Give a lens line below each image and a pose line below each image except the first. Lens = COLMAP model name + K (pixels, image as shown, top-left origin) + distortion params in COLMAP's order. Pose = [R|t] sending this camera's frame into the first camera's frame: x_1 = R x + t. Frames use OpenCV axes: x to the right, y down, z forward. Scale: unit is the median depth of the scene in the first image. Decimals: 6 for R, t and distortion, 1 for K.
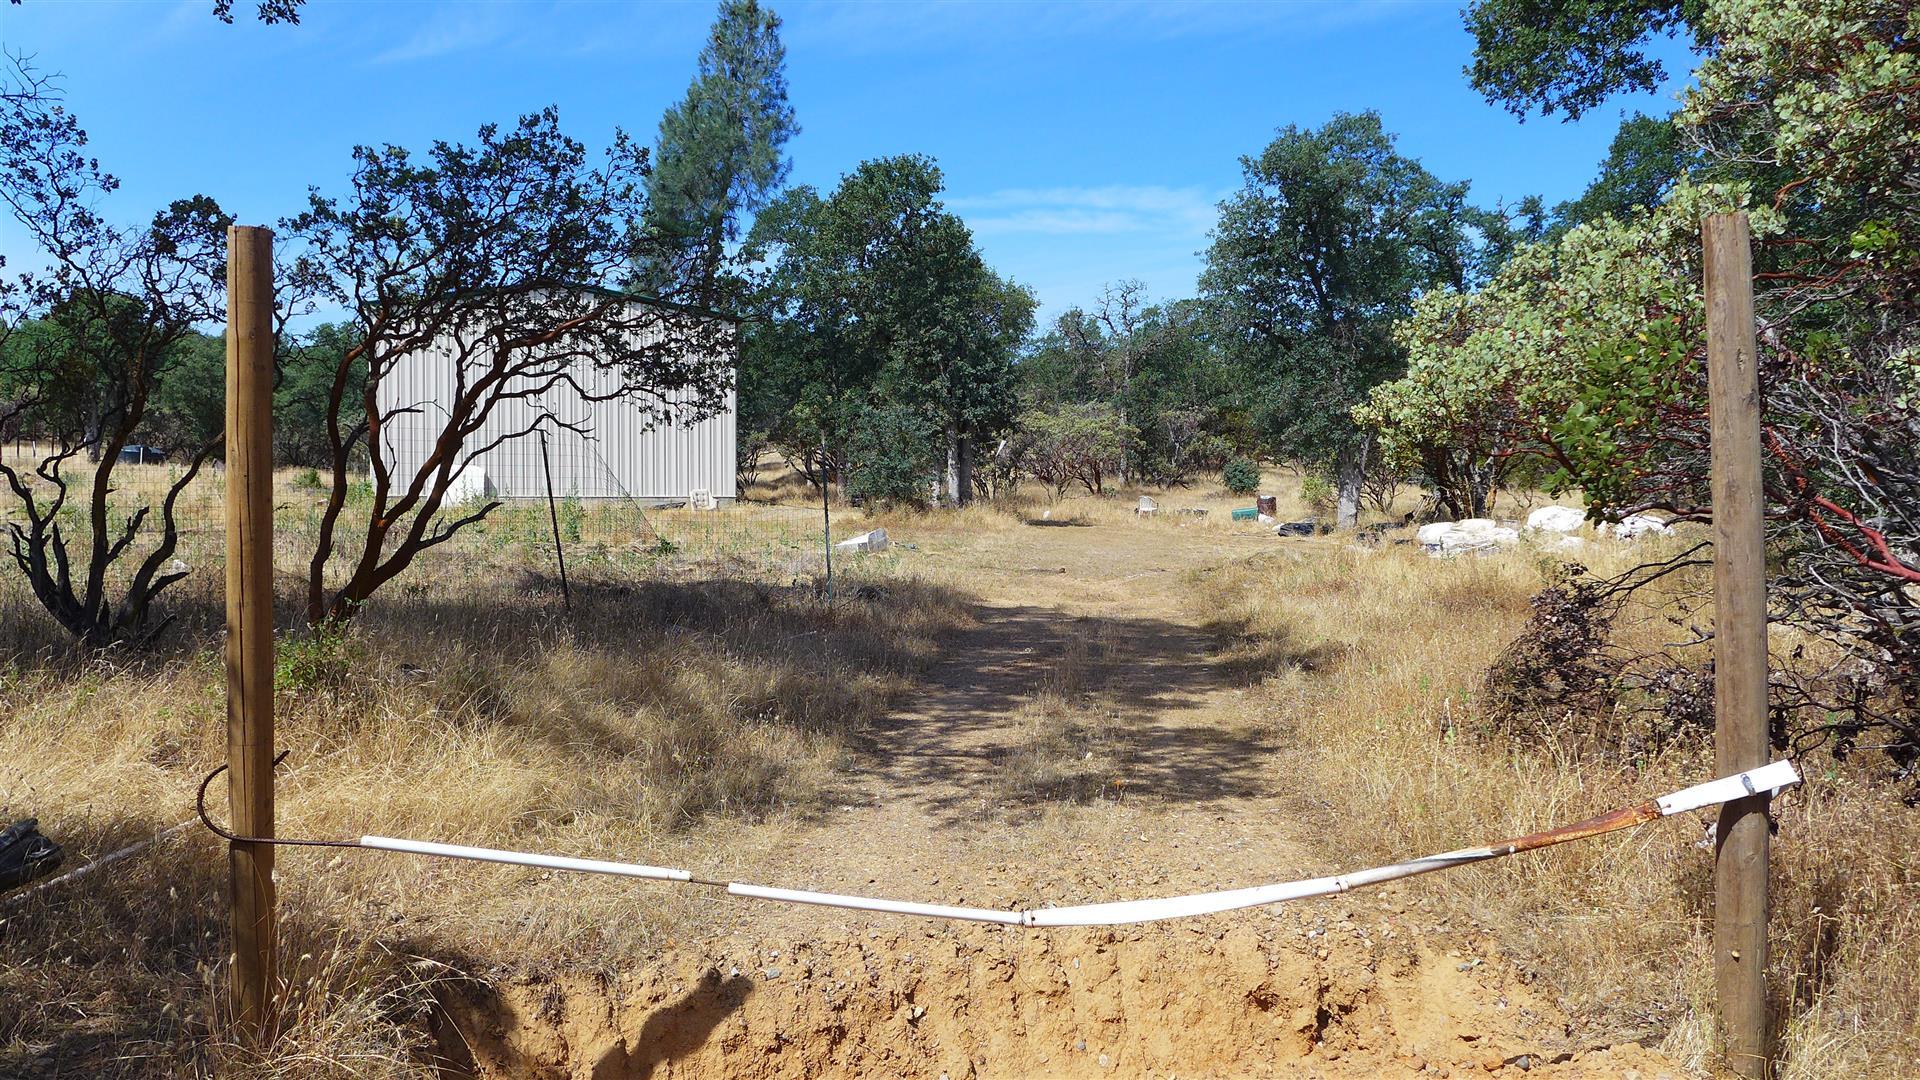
lens RADIAL K [[1380.8, 0, 960.0], [0, 1380.8, 540.0], [0, 0, 1]] dist [-0.179853, -0.000302]
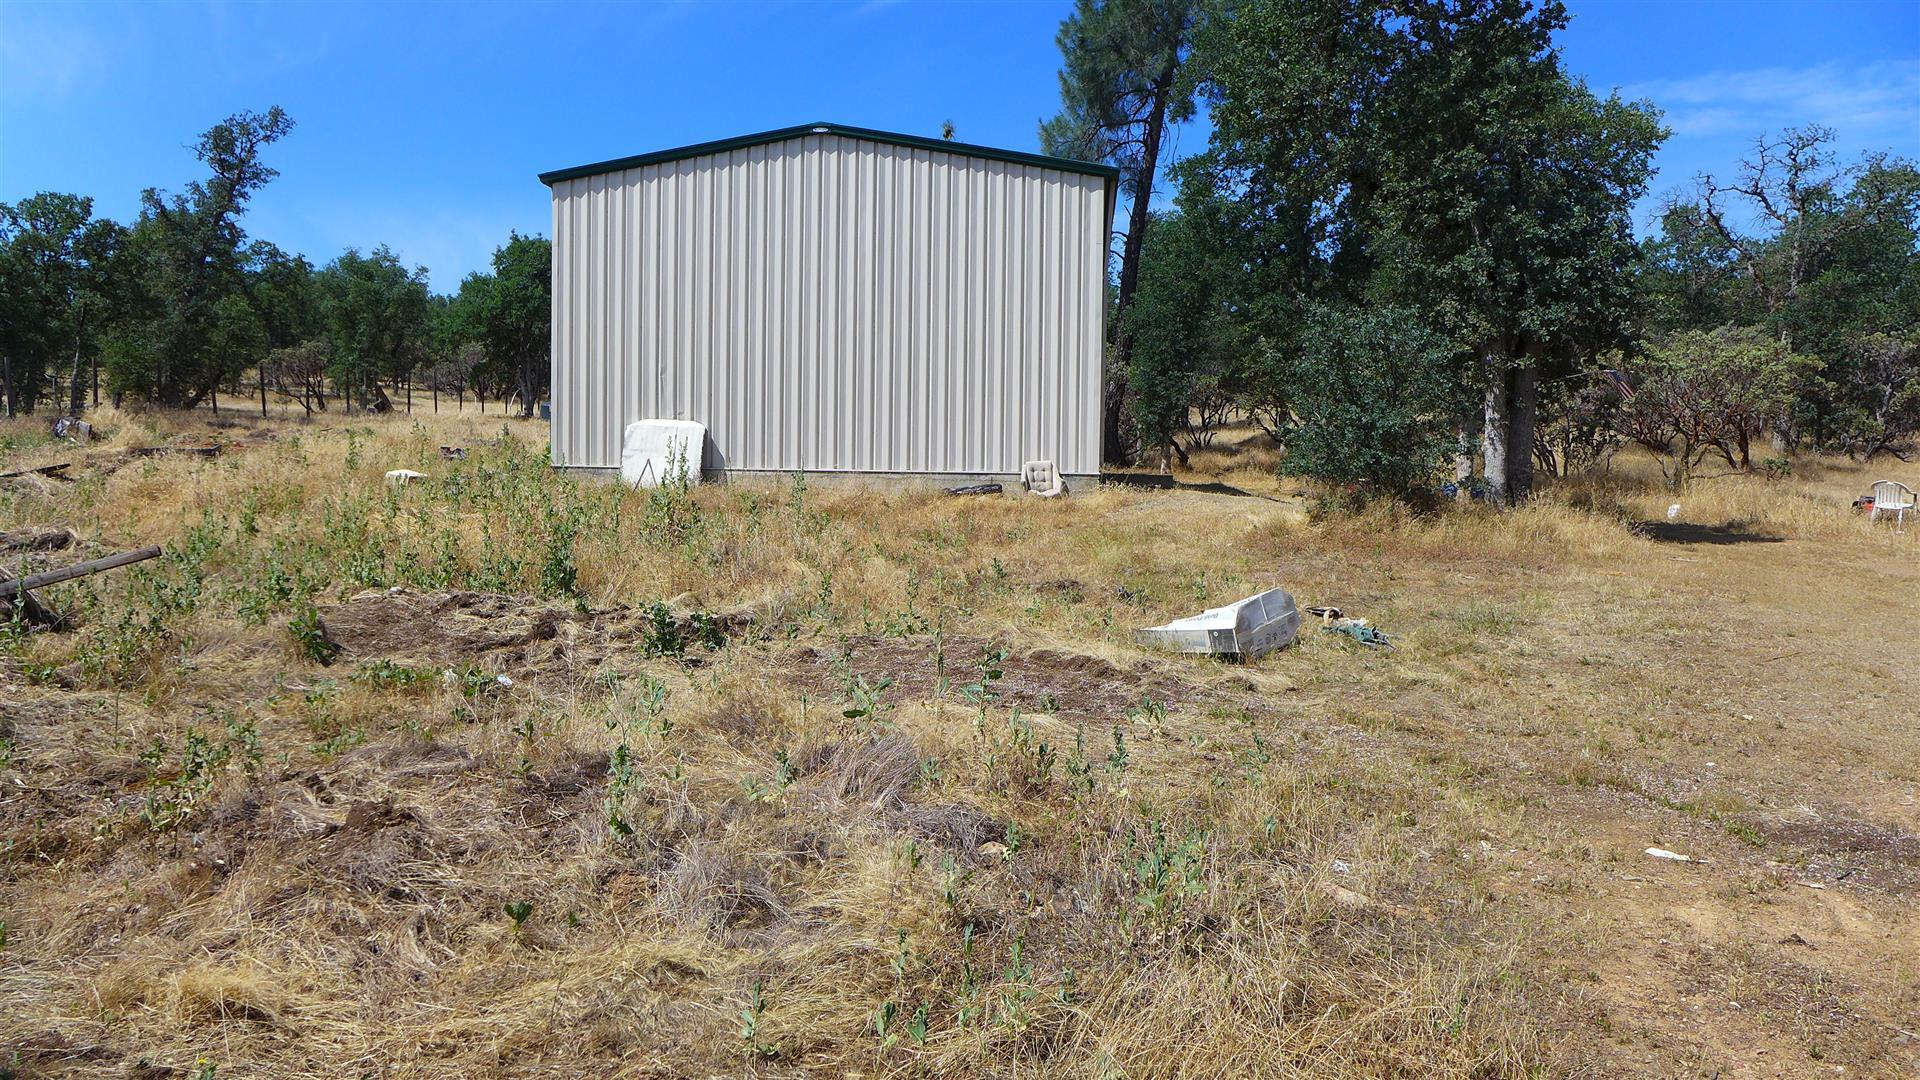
lens RADIAL K [[1427.7, 0, 946.7], [0, 1427.7, 532.1], [0, 0, 1]] dist [-0.004126, -0.001468]
pose [[0.931339, 0.027439, -0.363119, -0.000967], [-0.019508, 0.999485, 0.025492, -0.018742], [0.363632, -0.016658, 0.931394, 0.360433]]
